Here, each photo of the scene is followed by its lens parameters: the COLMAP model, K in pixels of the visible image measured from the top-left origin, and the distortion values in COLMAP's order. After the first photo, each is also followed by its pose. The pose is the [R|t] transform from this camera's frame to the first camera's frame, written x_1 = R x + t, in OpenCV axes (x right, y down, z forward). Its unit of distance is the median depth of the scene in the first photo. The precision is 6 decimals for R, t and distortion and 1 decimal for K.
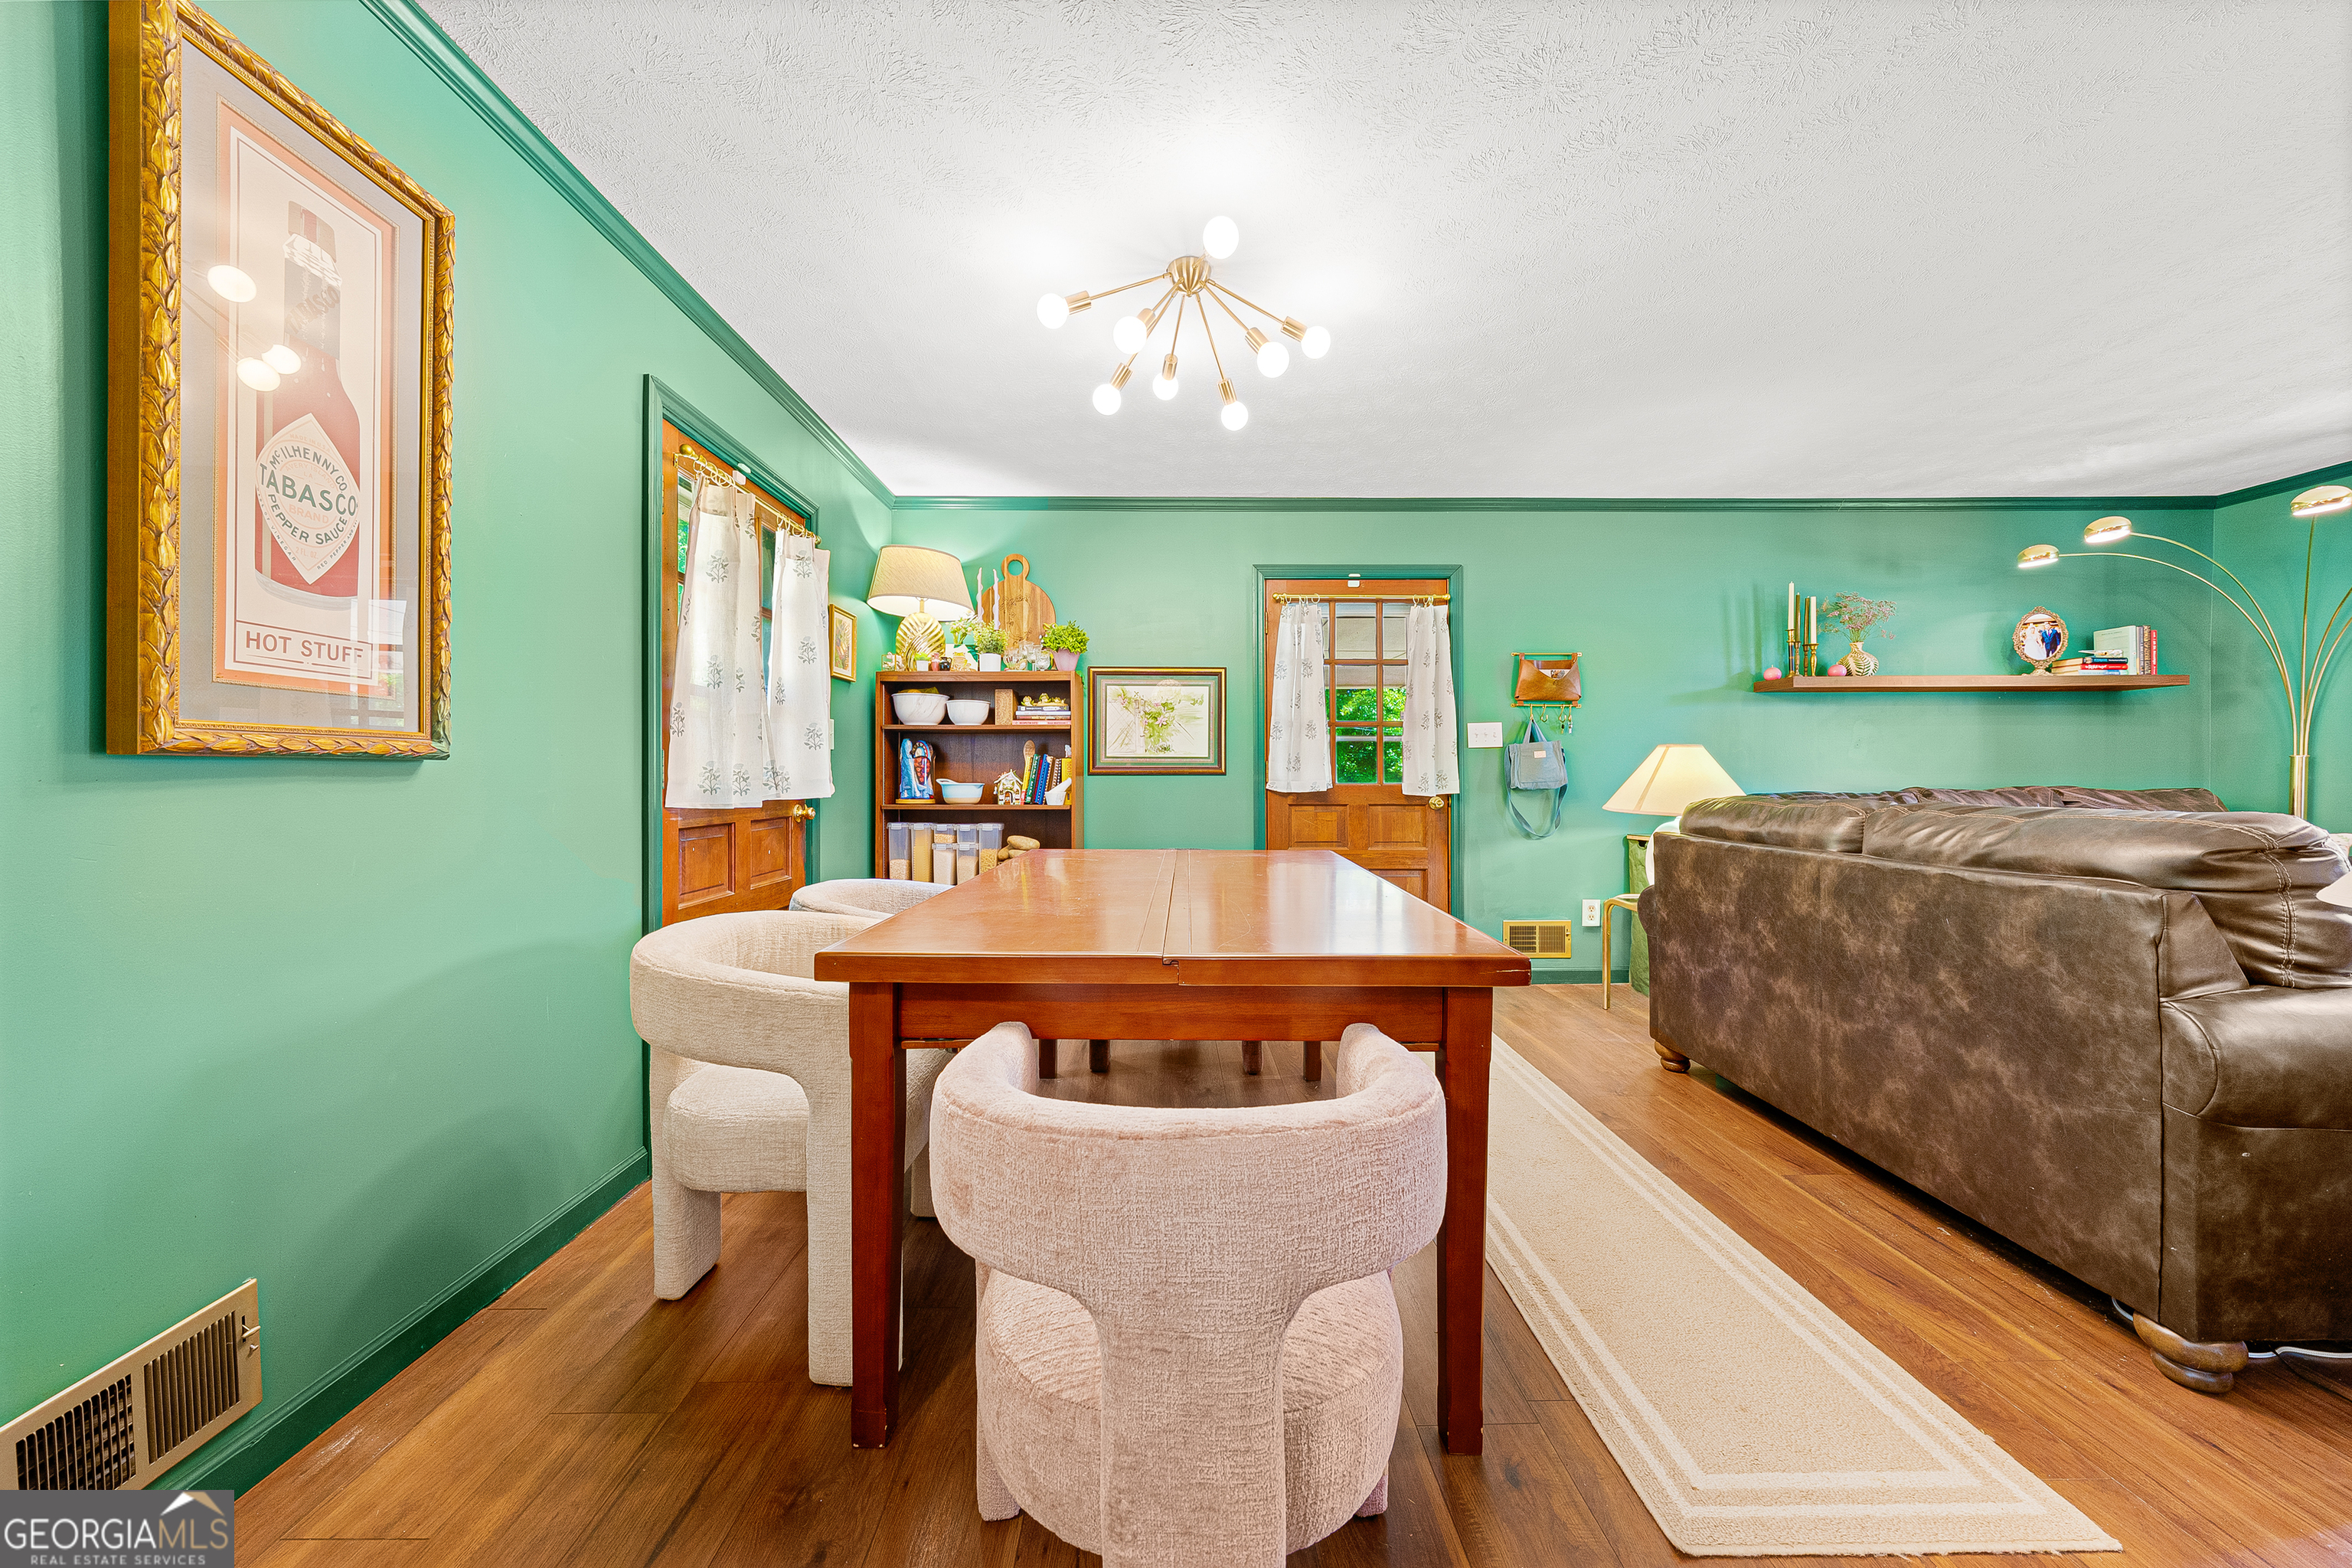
lens RADIAL K [[820.7, 0, 1190.4], [0, 820.7, 780.3], [0, 0, 1]] dist [-0.002393, -0.000318]
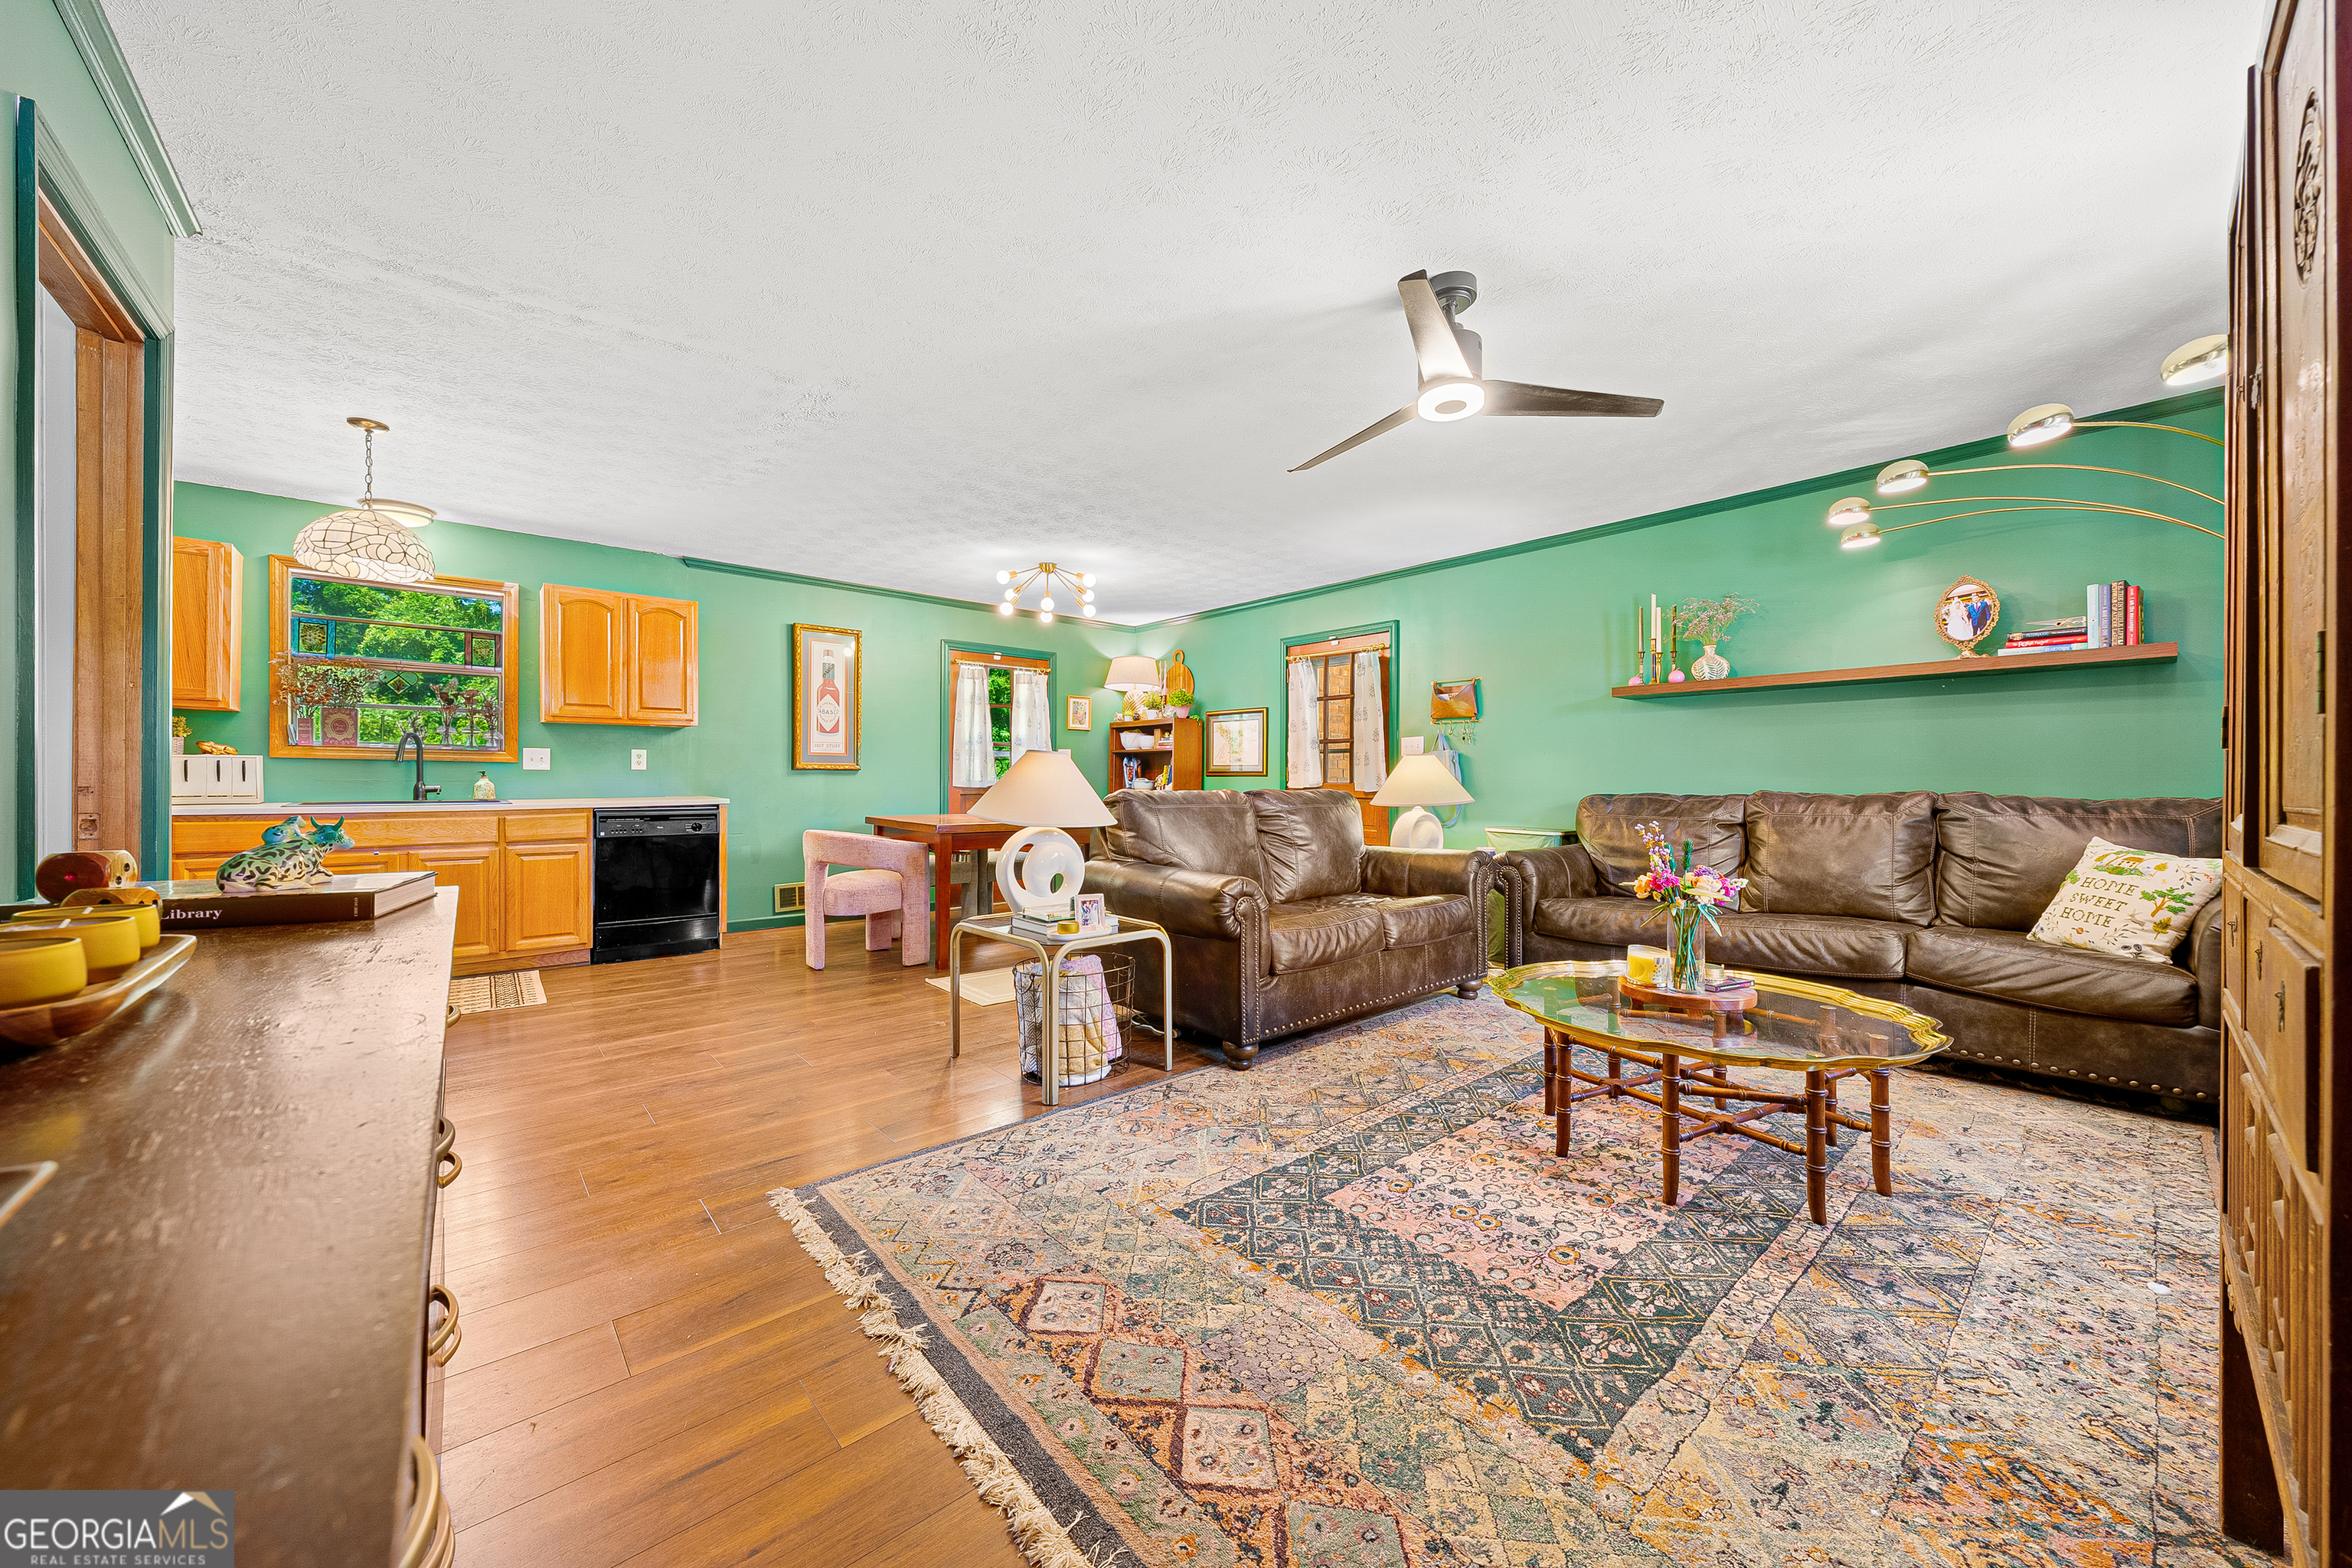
lens RADIAL K [[820.7, 0, 1150.7], [0, 820.7, 786.9], [0, 0, 1]] dist [-0.002393, -0.000318]
pose [[0.635412, 0.012169, -0.772077, 2.047560], [-0.011434, 0.999914, 0.006350, 0.009514], [0.772088, 0.004793, 0.635497, -0.291510]]
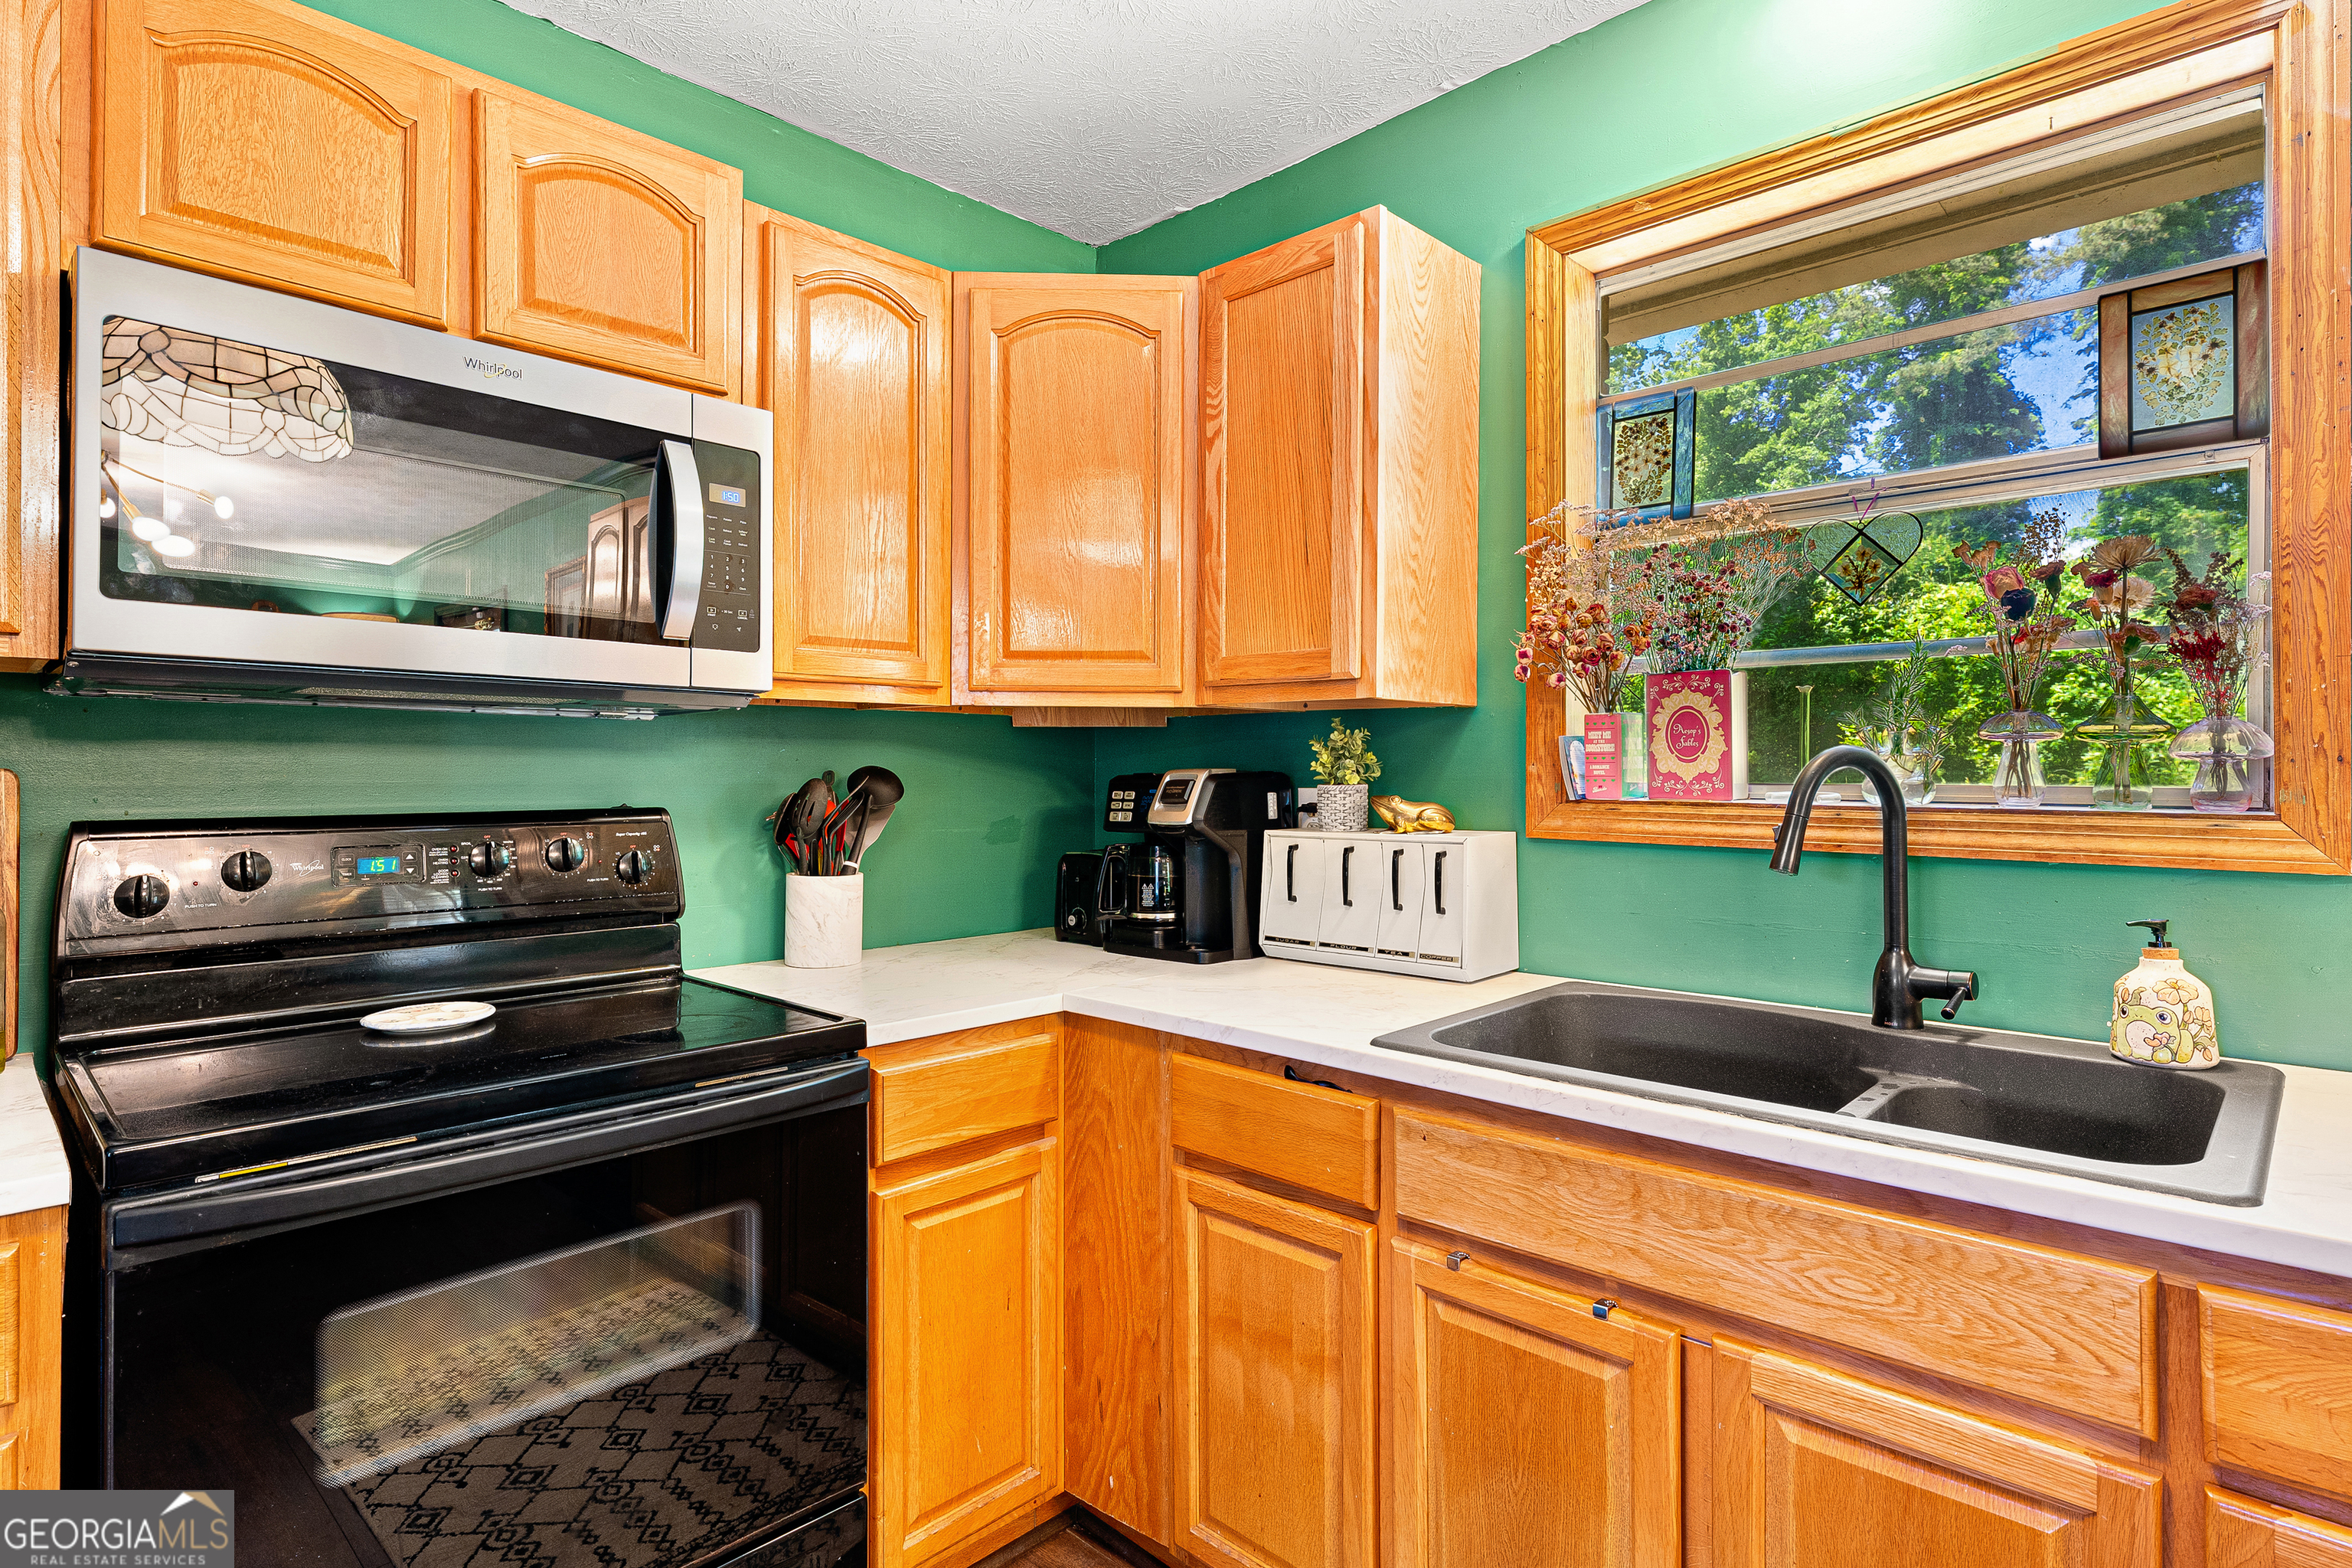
lens RADIAL K [[1207.1, 0, 1176.7], [0, 1207.1, 766.3], [0, 0, 1]] dist [-0.003114, 0.001106]
pose [[-0.714816, -0.007899, -0.699268, 0.213998], [-0.006575, 0.999968, -0.004574, -0.069040], [0.699282, 0.001328, -0.714845, -0.190824]]
